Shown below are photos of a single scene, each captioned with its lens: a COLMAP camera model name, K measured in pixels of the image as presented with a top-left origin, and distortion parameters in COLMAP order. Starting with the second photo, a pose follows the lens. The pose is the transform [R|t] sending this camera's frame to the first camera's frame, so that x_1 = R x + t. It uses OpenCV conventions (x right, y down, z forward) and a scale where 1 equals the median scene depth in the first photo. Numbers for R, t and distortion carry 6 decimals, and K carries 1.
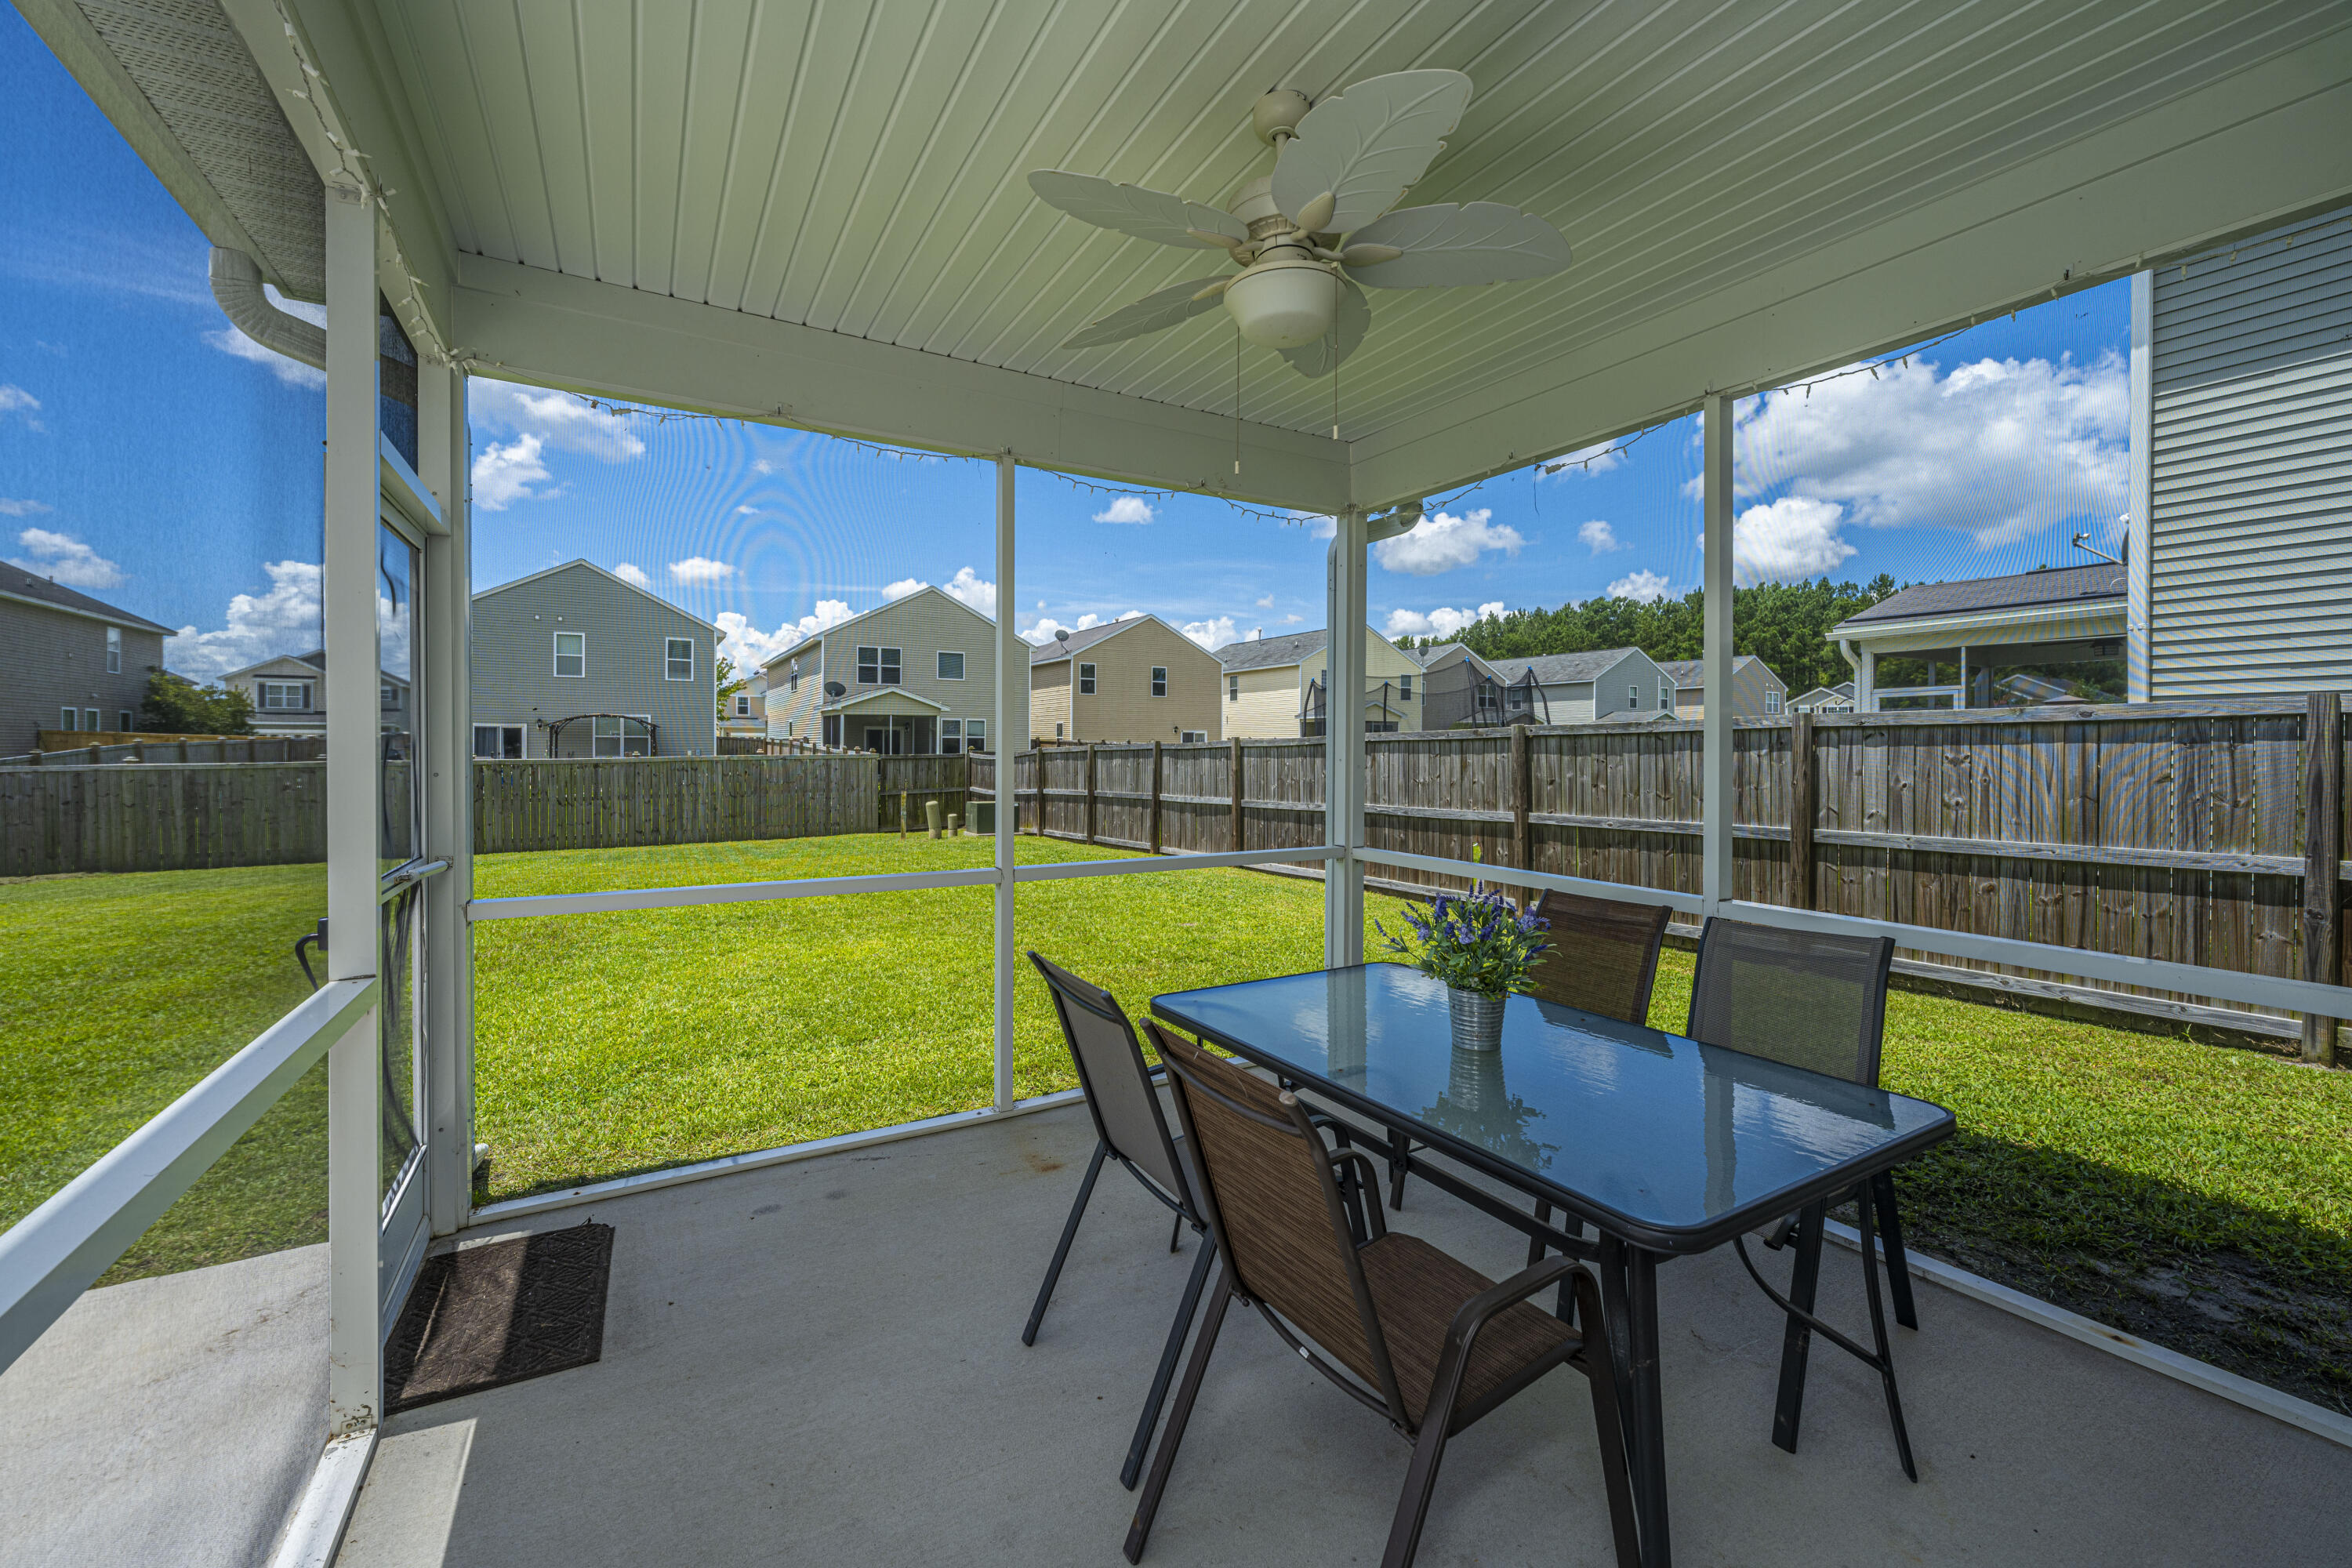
lens RADIAL K [[970.8, 0, 1210.5], [0, 970.8, 751.1], [0, 0, 1]] dist [-0.004053, -0.000388]
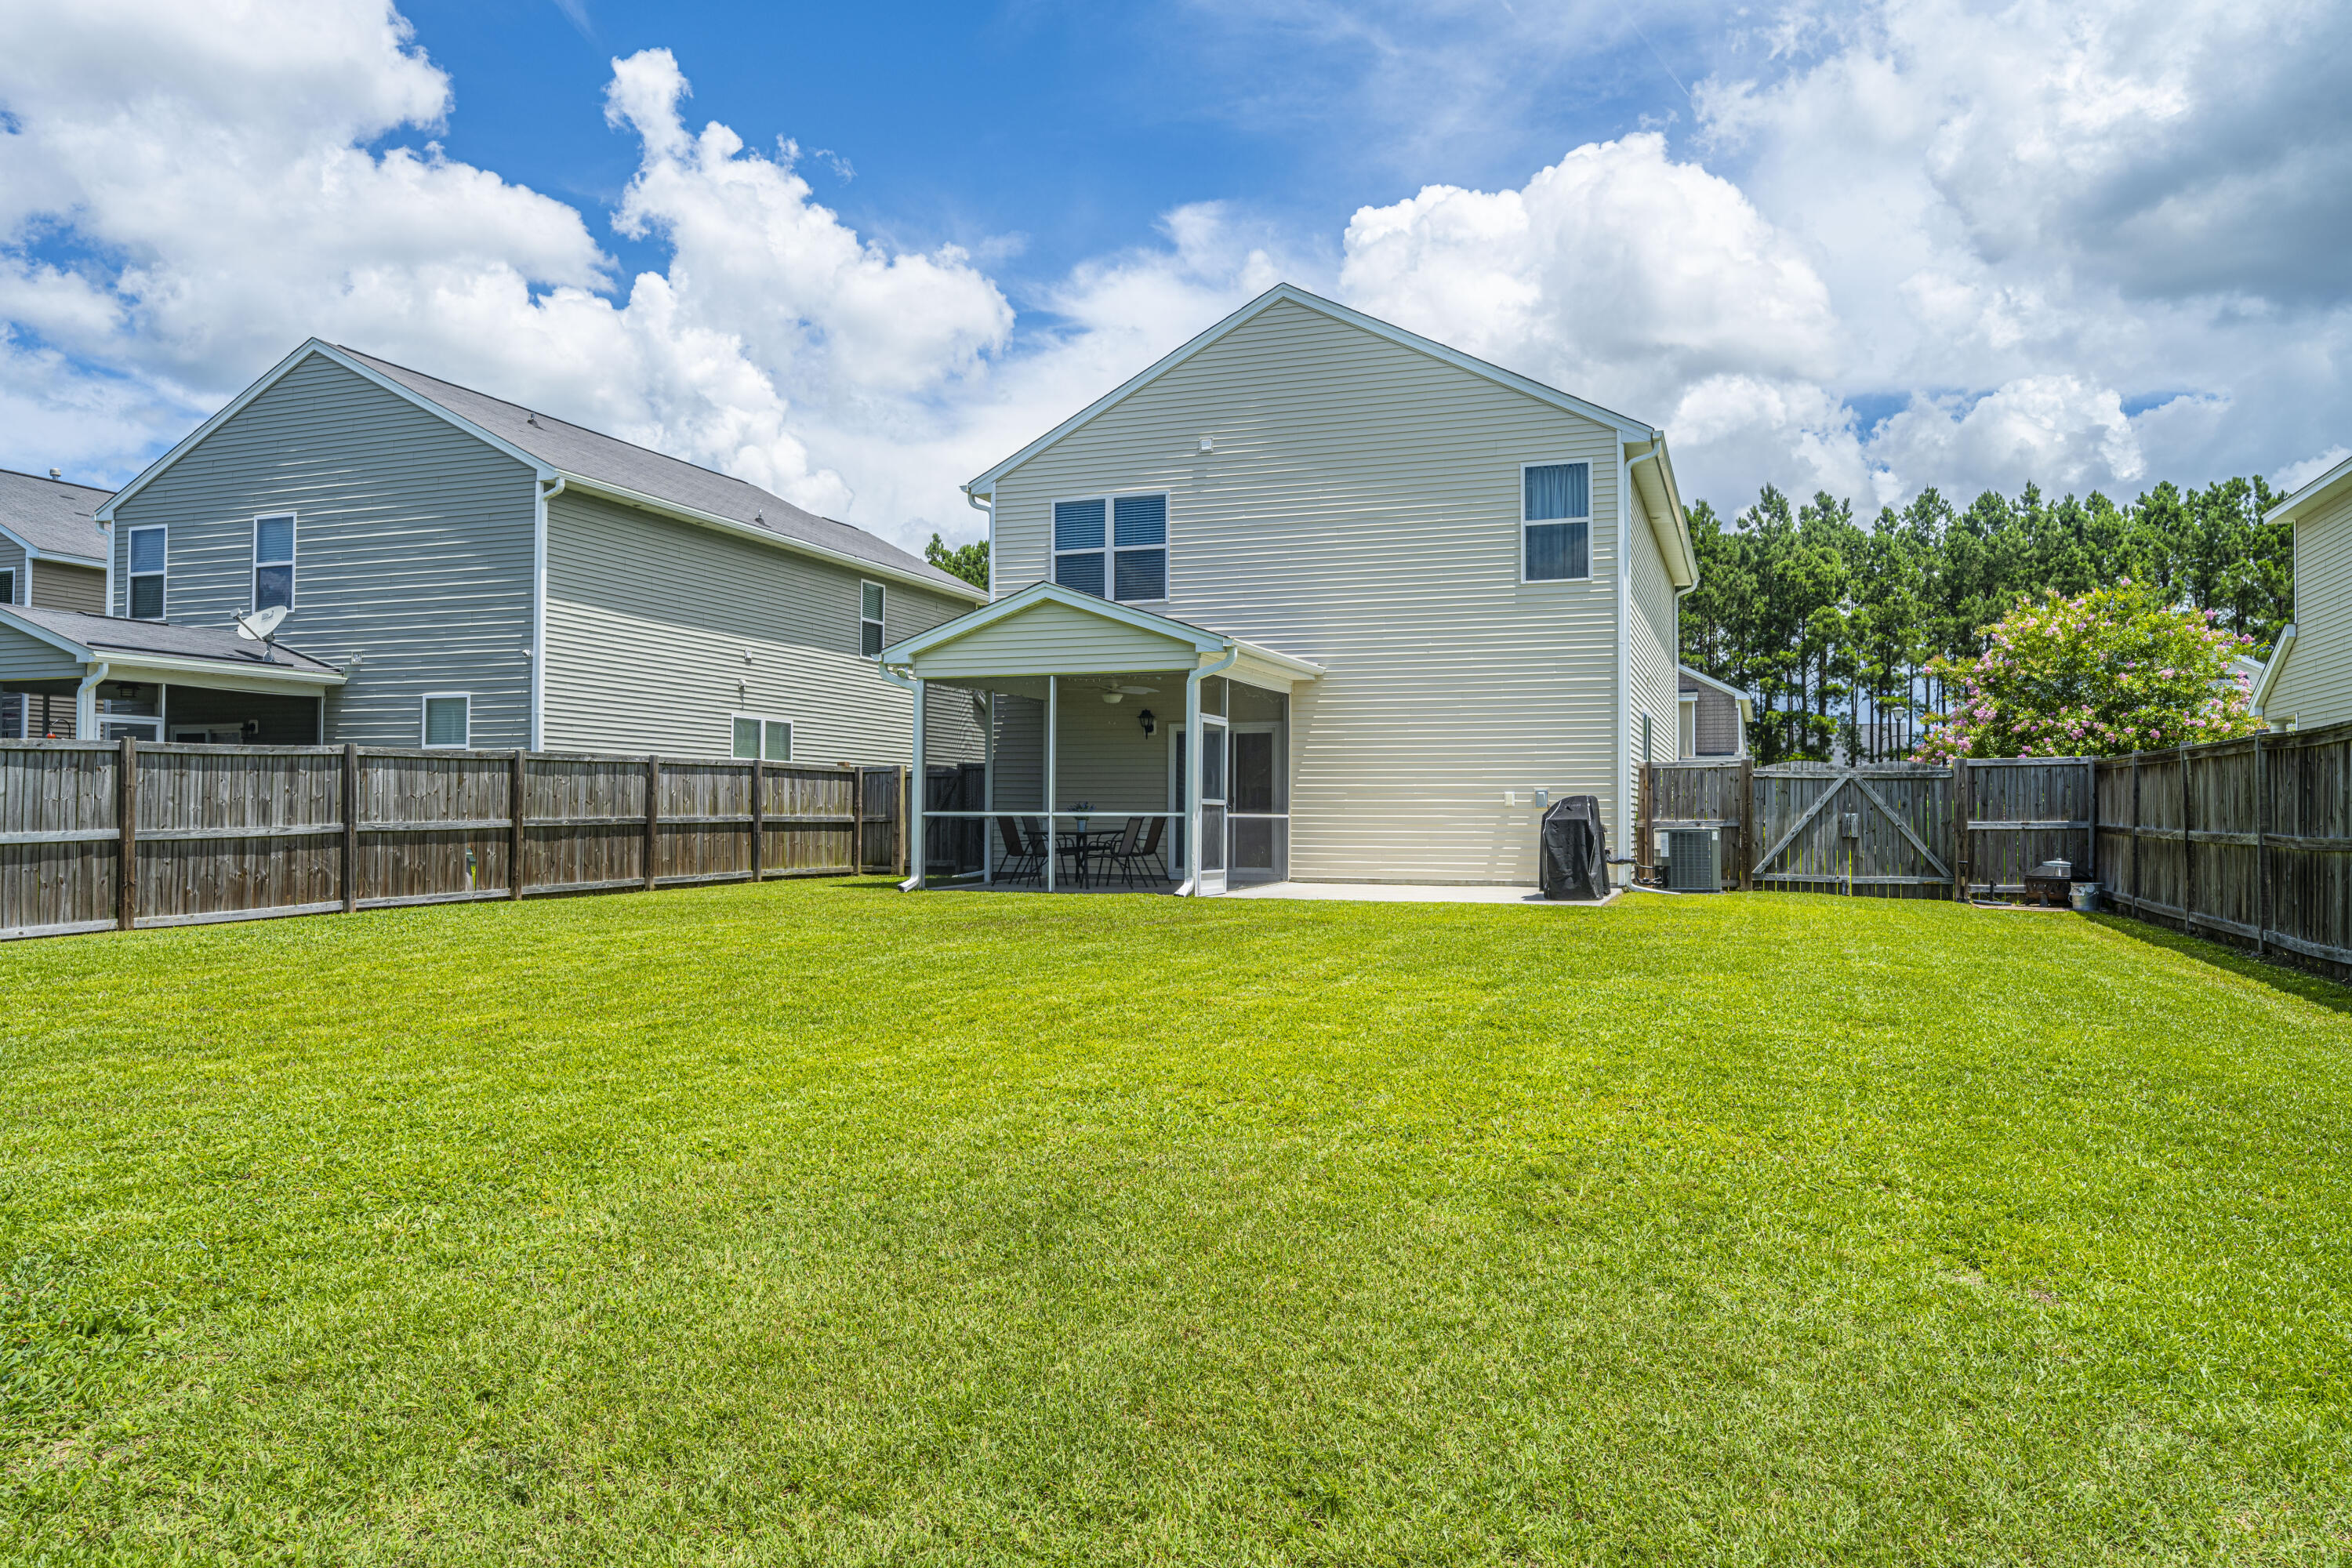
lens RADIAL K [[1617.1, 0, 1154.8], [0, 1617.1, 785.2], [0, 0, 1]] dist [-0.001866, 0.002961]
pose [[-0.613554, 0.008643, 0.789605, -1.569385], [-0.003979, 0.999894, -0.014037, 0.036981], [-0.789642, -0.011755, -0.613455, 1.347261]]
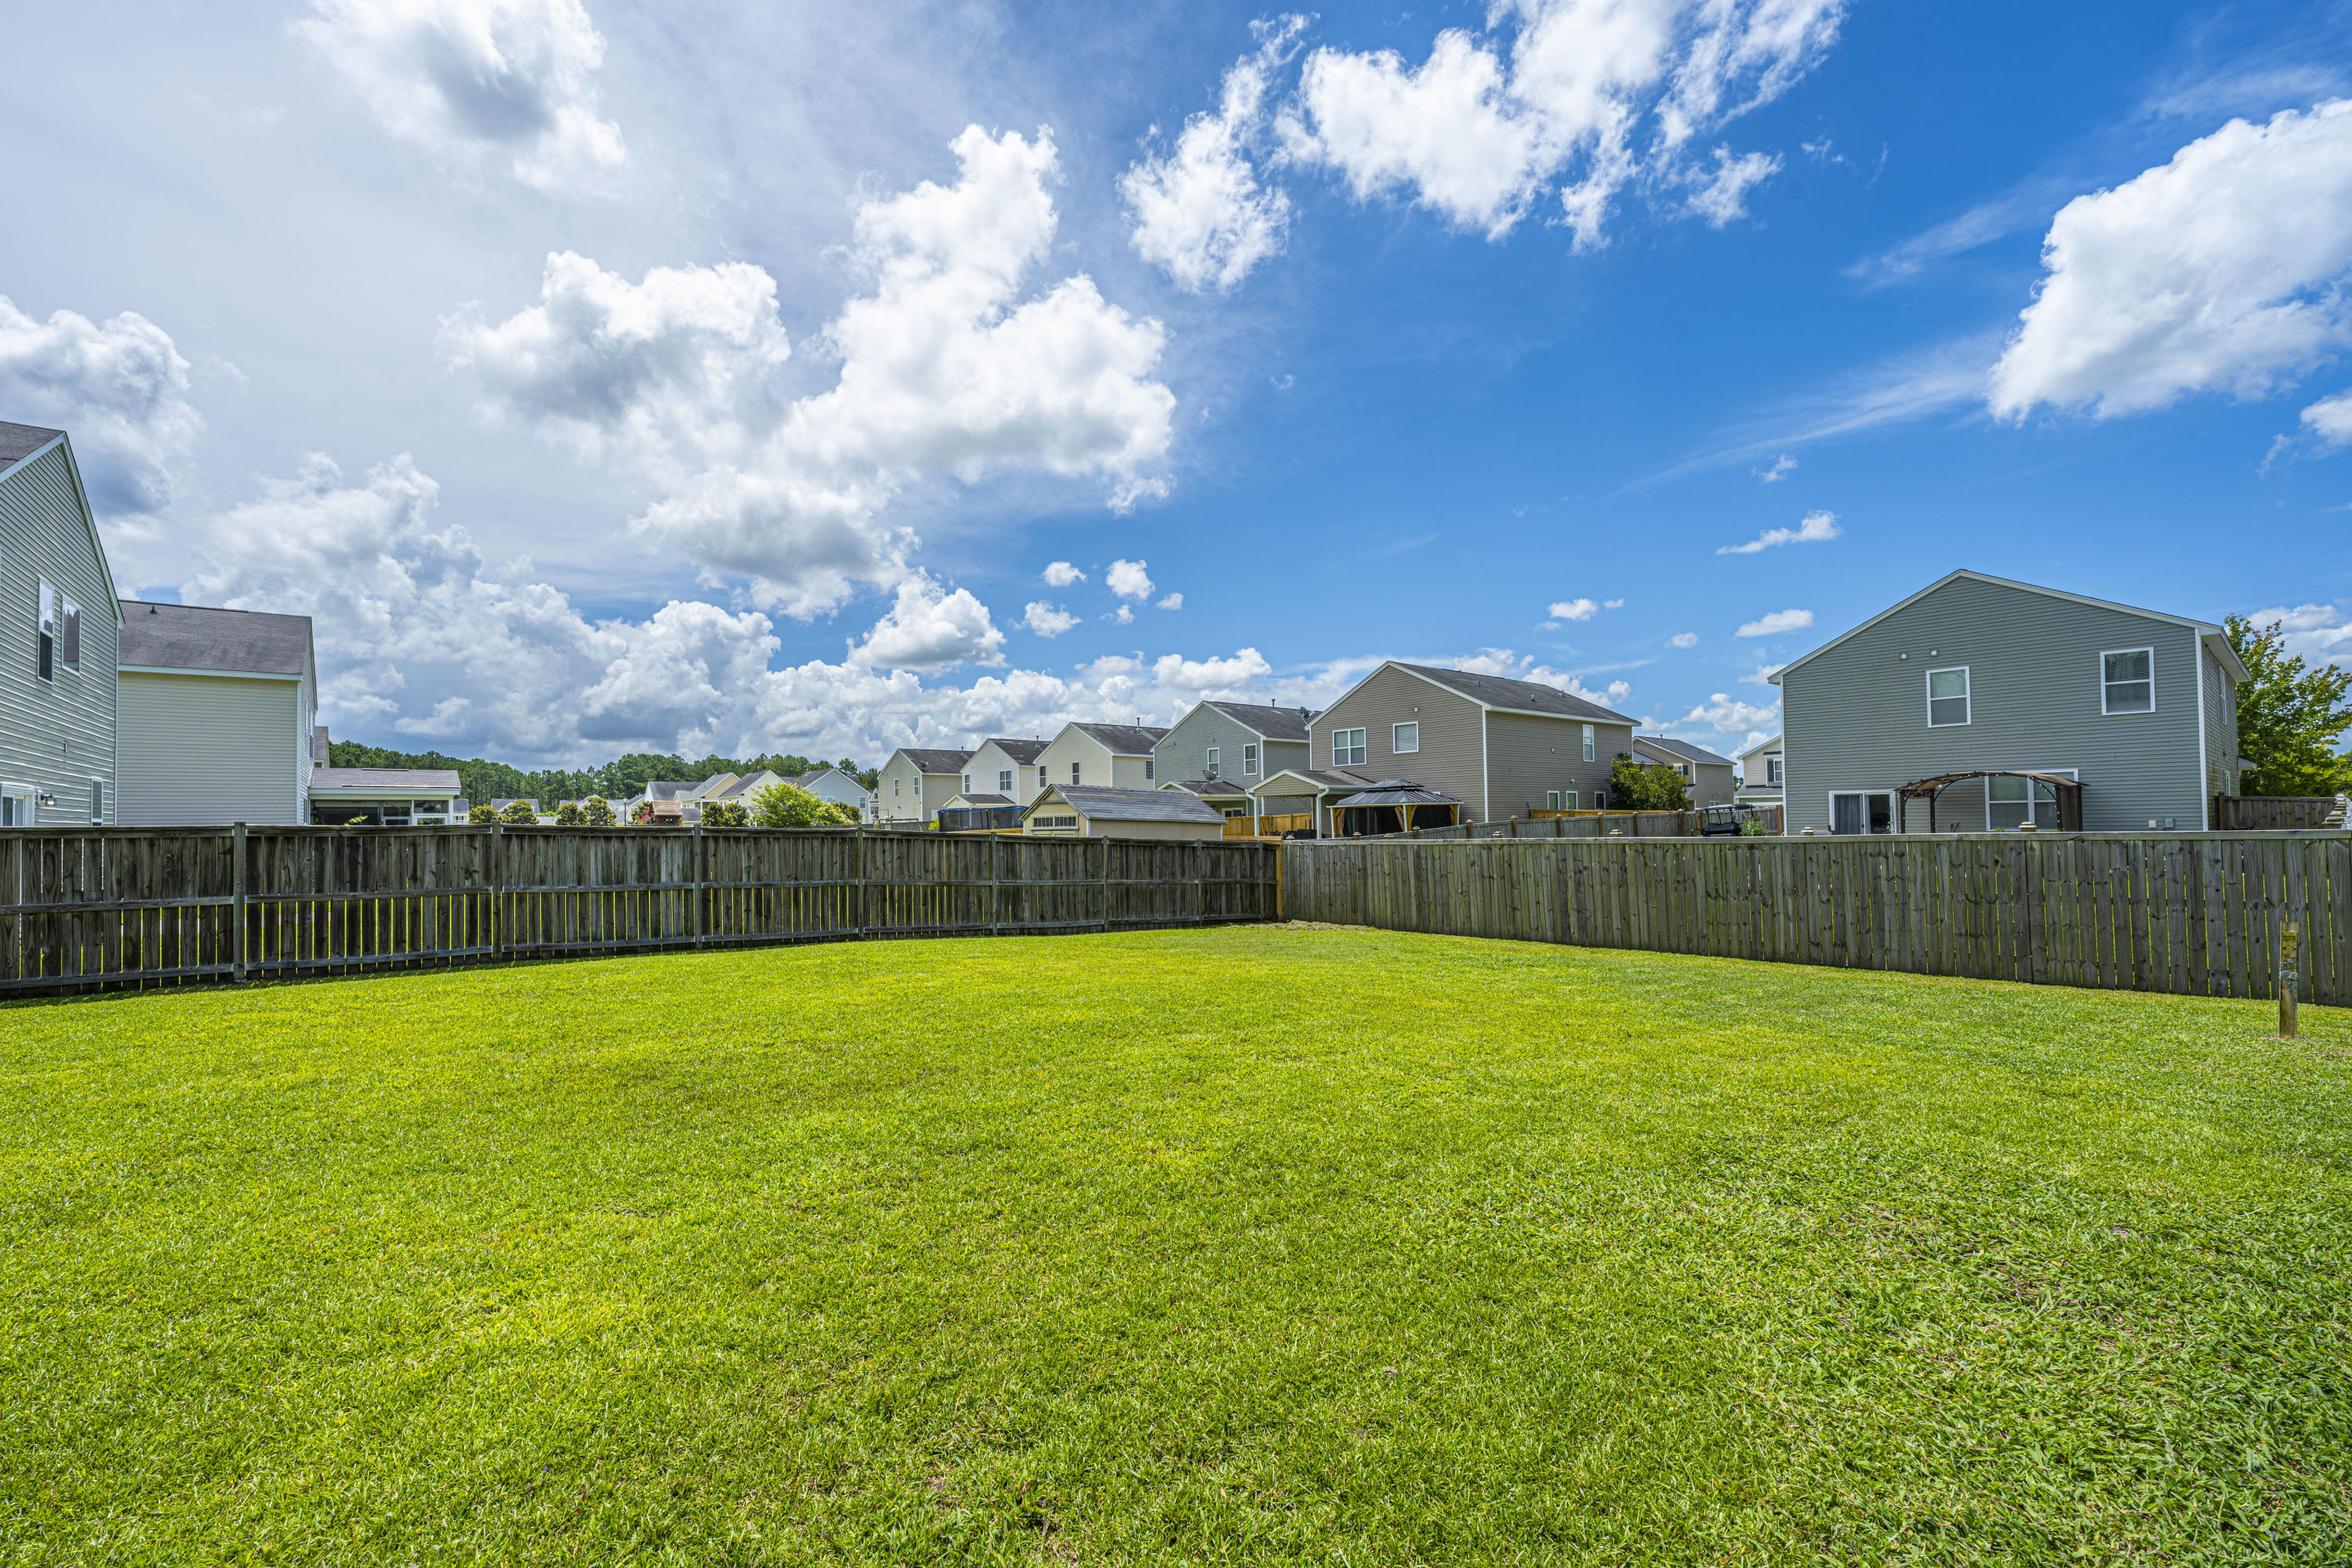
lens RADIAL K [[970.8, 0, 1166.4], [0, 970.8, 799.4], [0, 0, 1]] dist [-0.004053, -0.000388]
pose [[0.120874, -0.029560, -0.992228, 0.024271], [0.009648, 0.999544, -0.028603, -0.002367], [0.992621, -0.006115, 0.121104, 0.304910]]
